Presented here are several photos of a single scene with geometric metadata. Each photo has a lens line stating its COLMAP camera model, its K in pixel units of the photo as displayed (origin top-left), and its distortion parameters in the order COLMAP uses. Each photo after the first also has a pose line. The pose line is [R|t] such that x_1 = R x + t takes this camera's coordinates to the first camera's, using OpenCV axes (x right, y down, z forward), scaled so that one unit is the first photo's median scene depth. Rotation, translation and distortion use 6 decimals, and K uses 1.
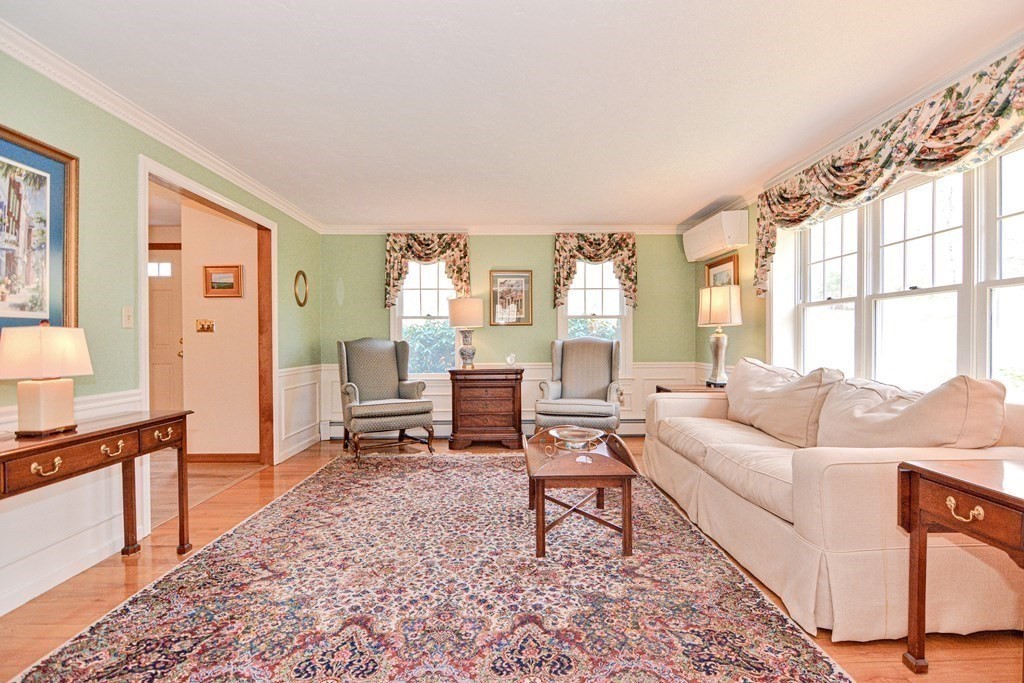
lens RADIAL K [[502.0, 0, 517.2], [0, 502.0, 346.2], [0, 0, 1]] dist [0.004770, -0.009541]
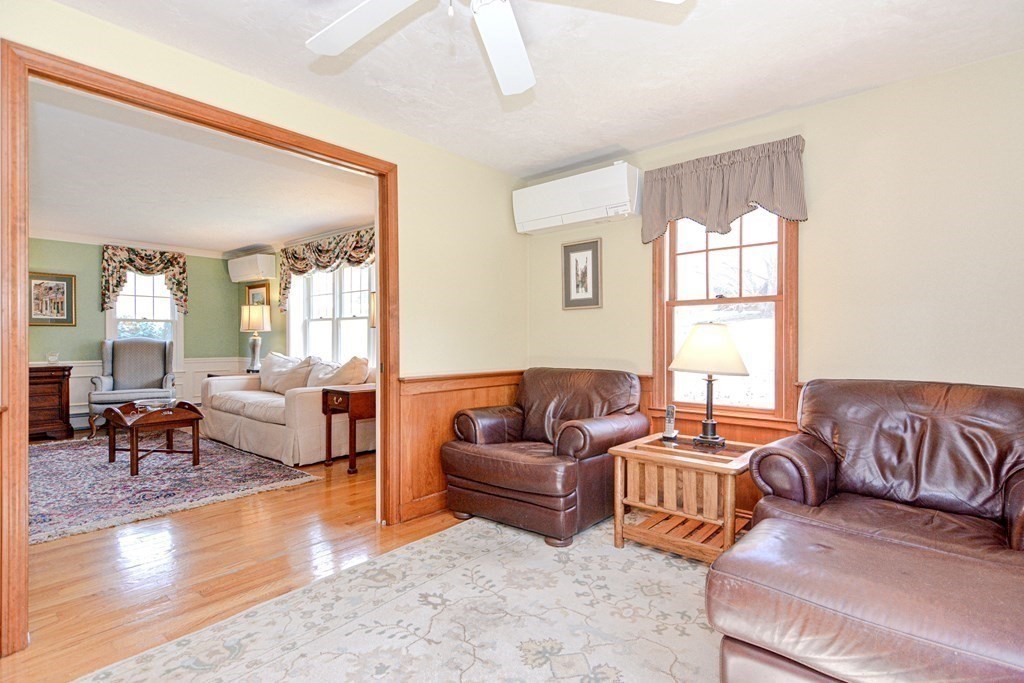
lens RADIAL K [[502.0, 0, 519.3], [0, 502.0, 346.1], [0, 0, 1]] dist [0.004770, -0.009541]
pose [[0.660459, -0.002889, 0.750857, -0.191273], [0.003431, 0.999994, 0.000830, 0.004241], [-0.750855, 0.002028, 0.660464, -0.546928]]
